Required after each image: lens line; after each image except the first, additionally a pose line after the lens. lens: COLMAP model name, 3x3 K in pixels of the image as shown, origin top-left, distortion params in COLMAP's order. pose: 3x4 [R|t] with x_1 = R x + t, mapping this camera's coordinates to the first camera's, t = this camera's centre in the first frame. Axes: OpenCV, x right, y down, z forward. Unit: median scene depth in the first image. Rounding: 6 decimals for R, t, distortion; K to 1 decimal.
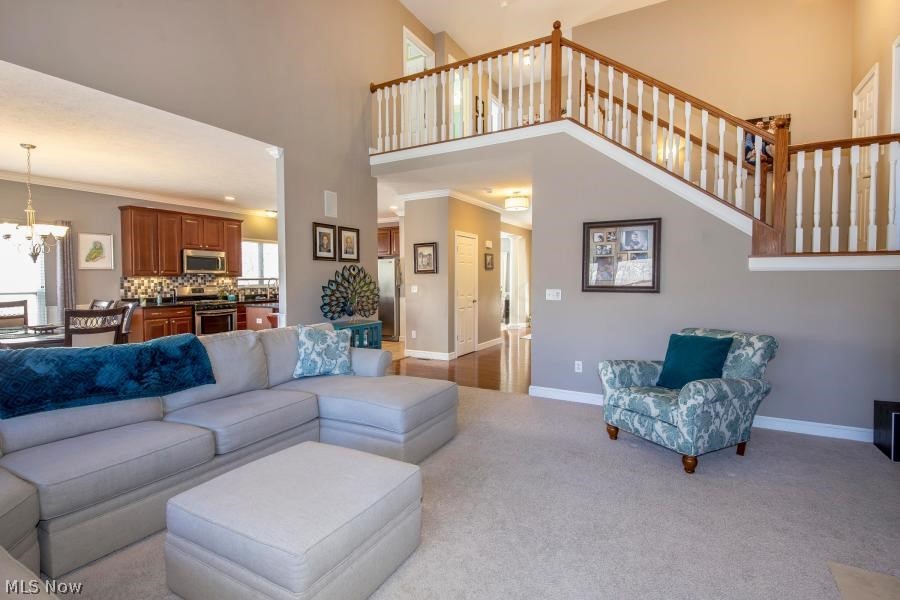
lens RADIAL K [[453.7, 0, 467.7], [0, 453.7, 293.1], [0, 0, 1]] dist [0.004819, -0.010229]
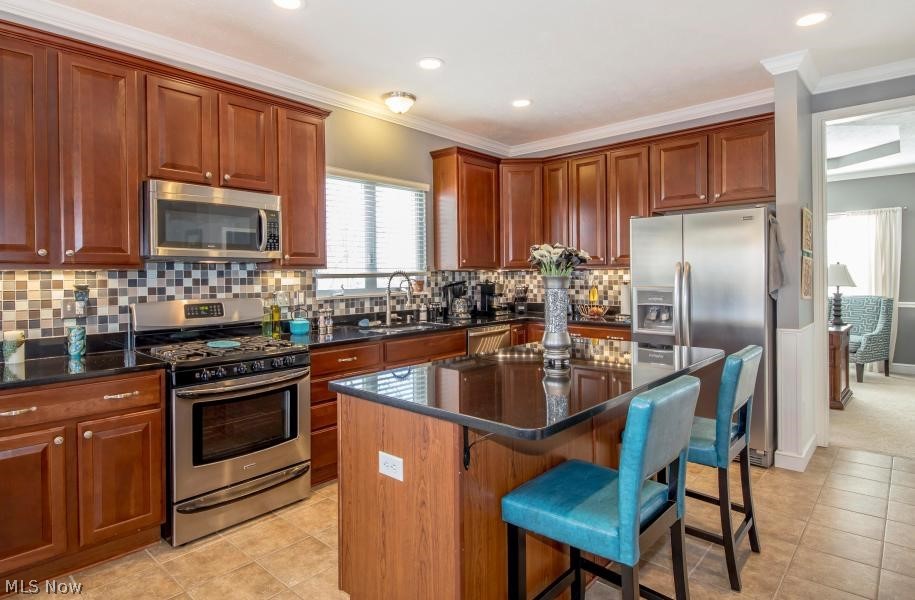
lens RADIAL K [[502.9, 0, 438.8], [0, 502.9, 279.5], [0, 0, 1]] dist [0.029690, -0.008754]
pose [[0.968125, -0.005693, -0.250402, -0.344710], [0.000615, 0.999793, -0.020353, -0.021260], [0.250466, 0.019550, 0.967928, 0.705257]]
